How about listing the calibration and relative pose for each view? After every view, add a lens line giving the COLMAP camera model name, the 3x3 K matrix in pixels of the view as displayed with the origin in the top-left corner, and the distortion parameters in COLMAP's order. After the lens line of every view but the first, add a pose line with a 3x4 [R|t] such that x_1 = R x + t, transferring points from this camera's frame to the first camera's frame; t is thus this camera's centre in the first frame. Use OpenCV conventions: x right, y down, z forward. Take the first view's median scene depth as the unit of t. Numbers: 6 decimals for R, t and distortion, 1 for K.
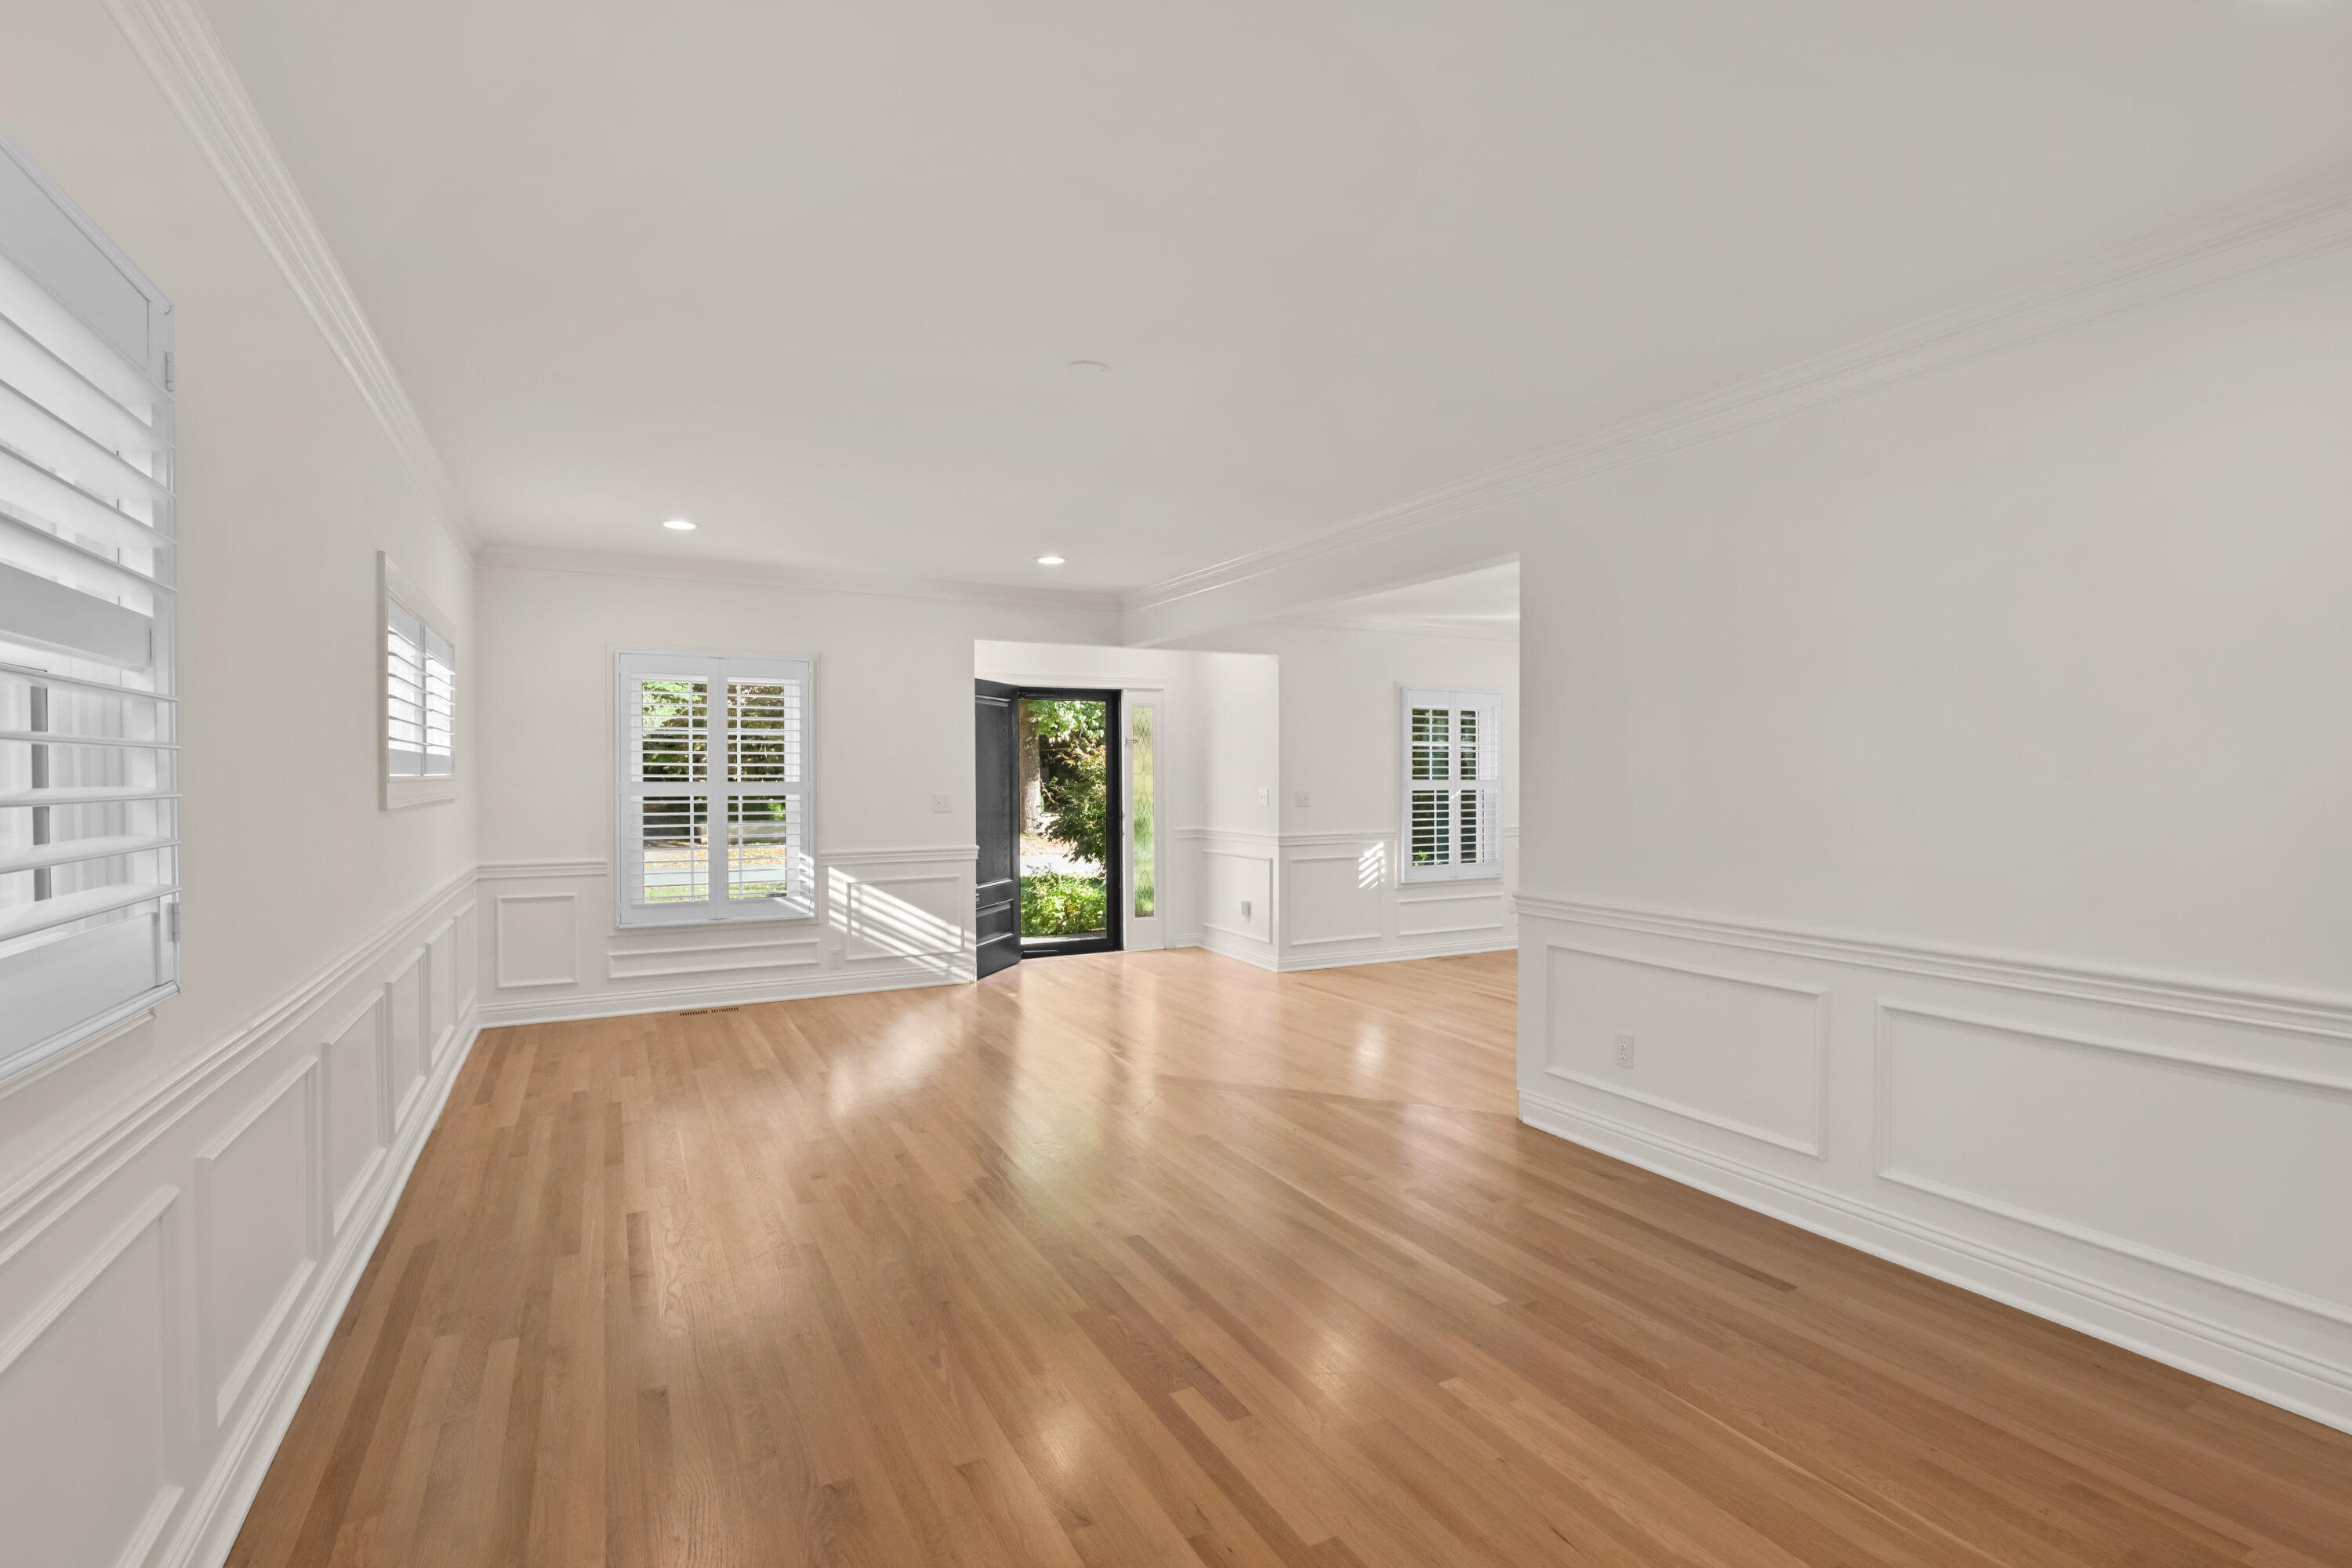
lens RADIAL K [[1085.9, 0, 1172.1], [0, 1085.9, 783.9], [0, 0, 1]] dist [-0.001428, -0.000028]
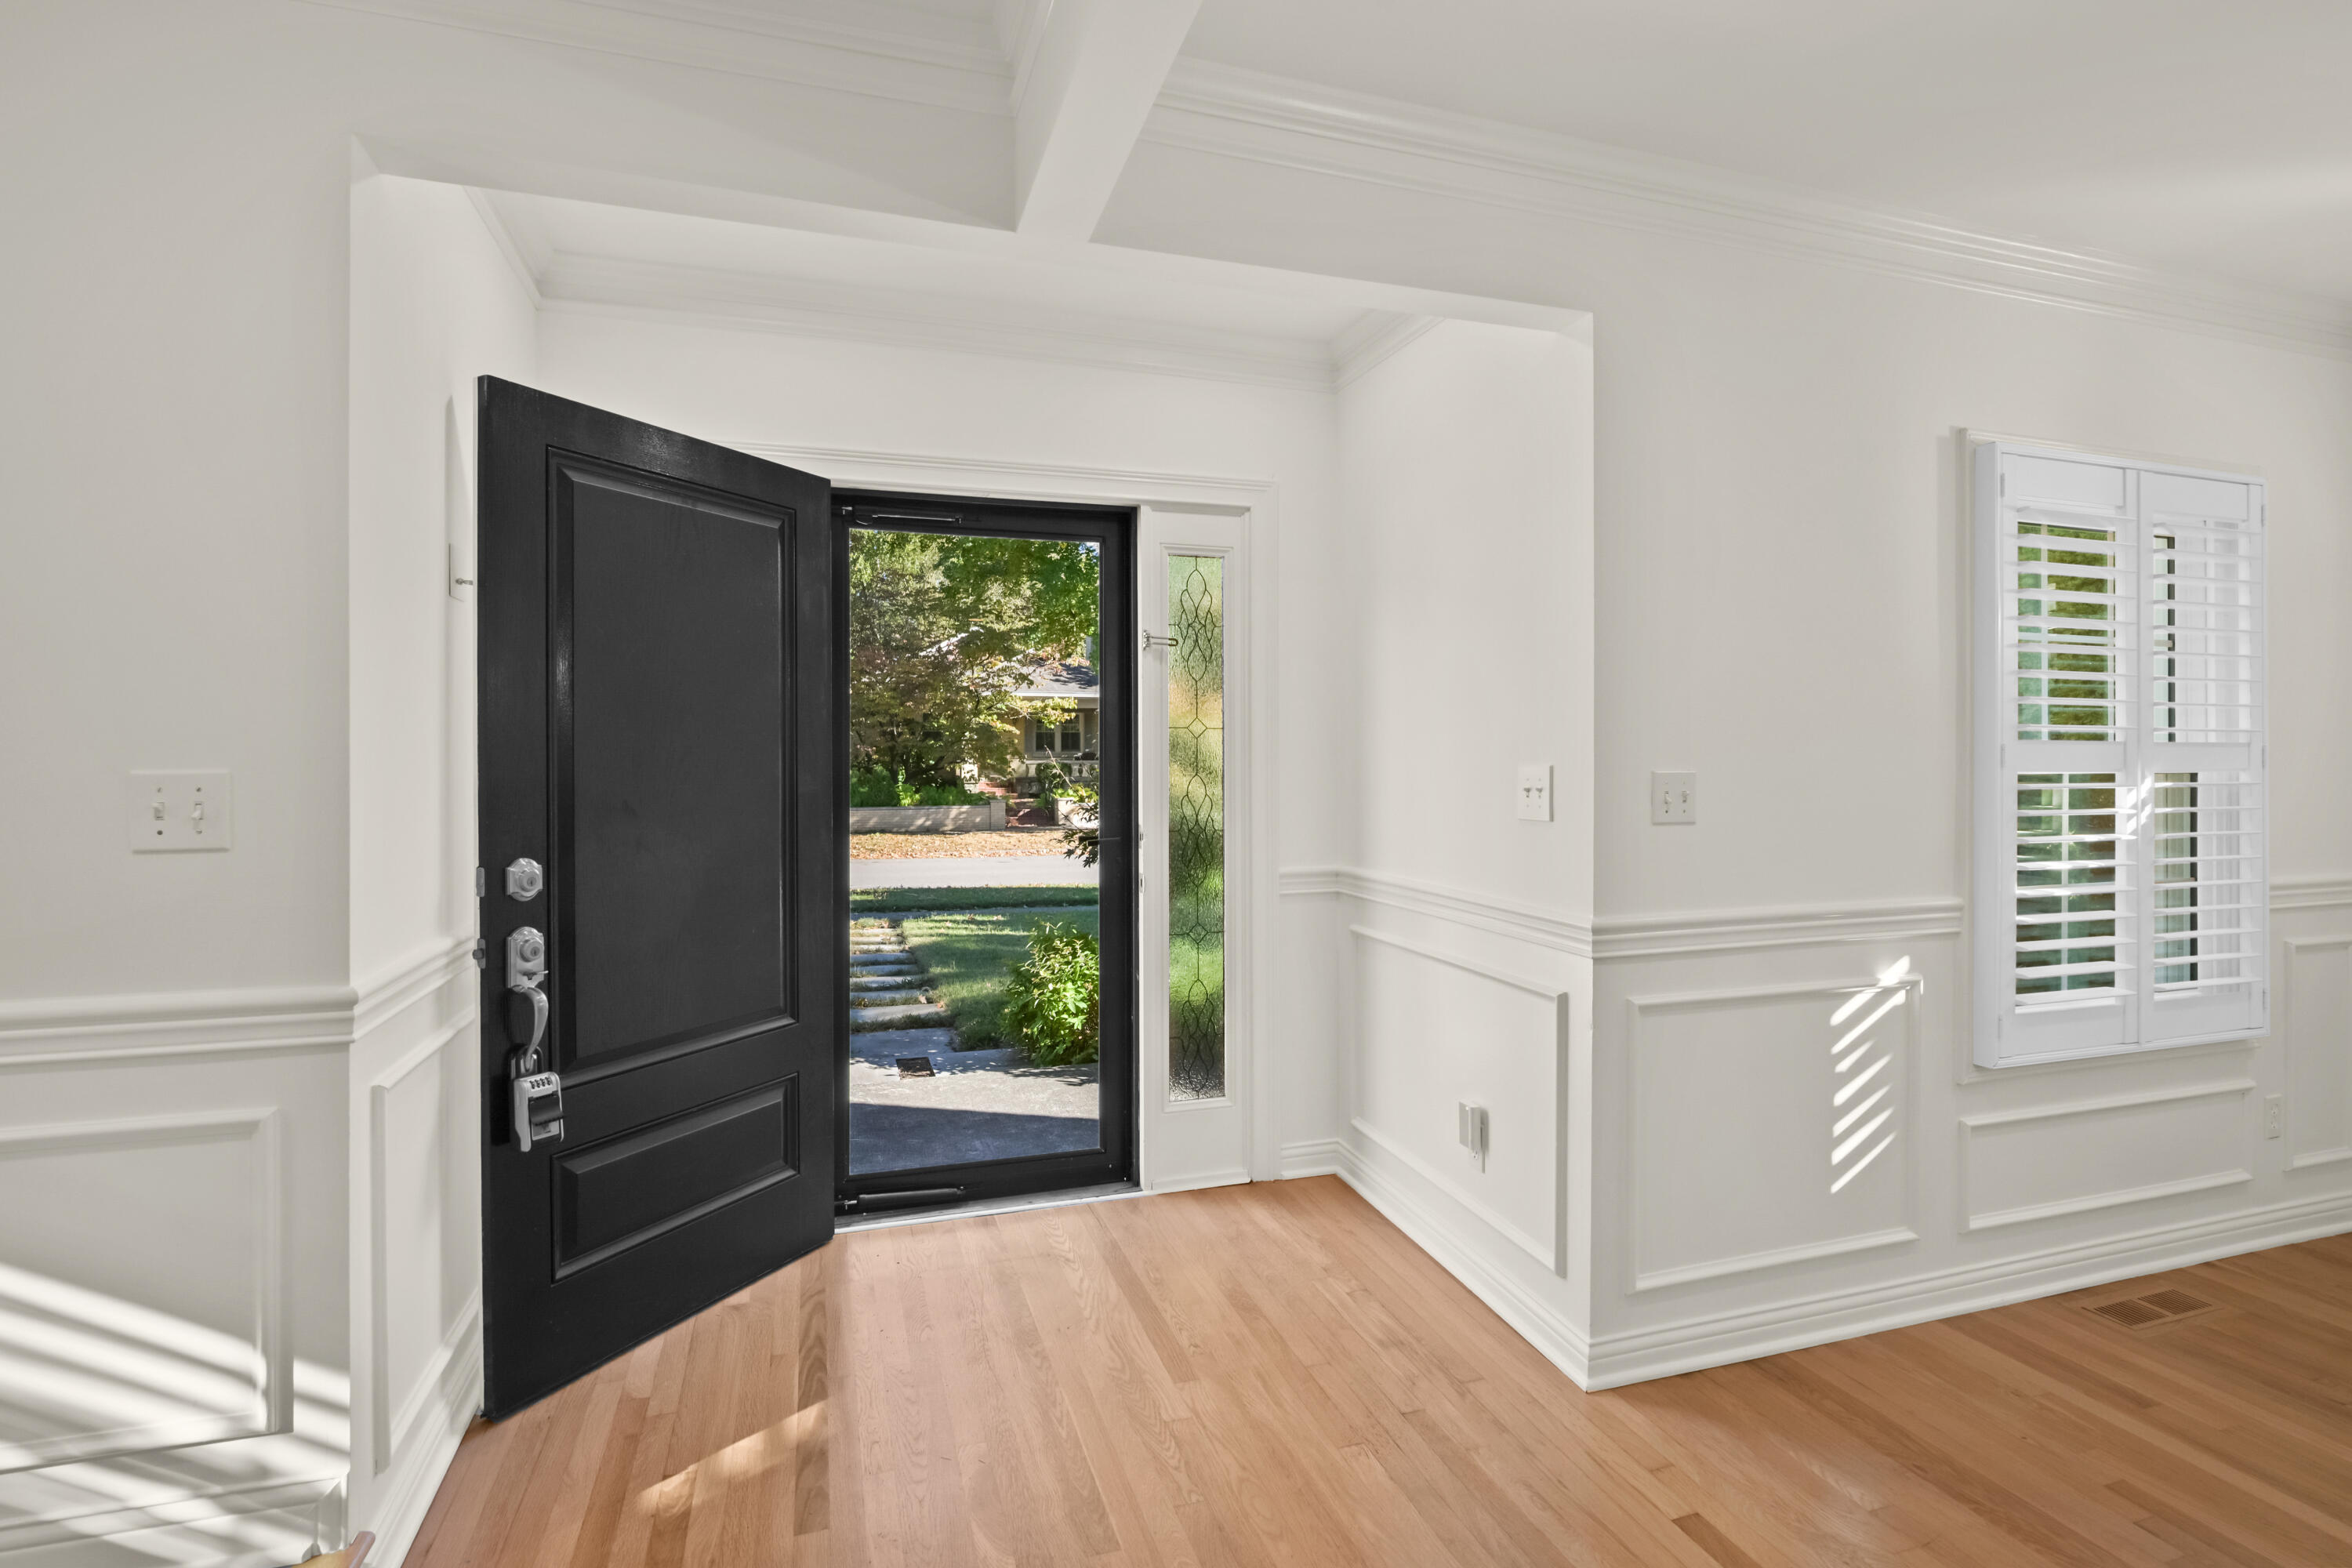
lens RADIAL K [[1085.9, 0, 1184.4], [0, 1085.9, 772.4], [0, 0, 1]] dist [-0.001428, -0.000028]
pose [[0.986512, 0.004497, -0.163625, 0.034357], [-0.004226, 0.999989, 0.002008, 0.006196], [0.163632, -0.001289, 0.986521, 0.650714]]
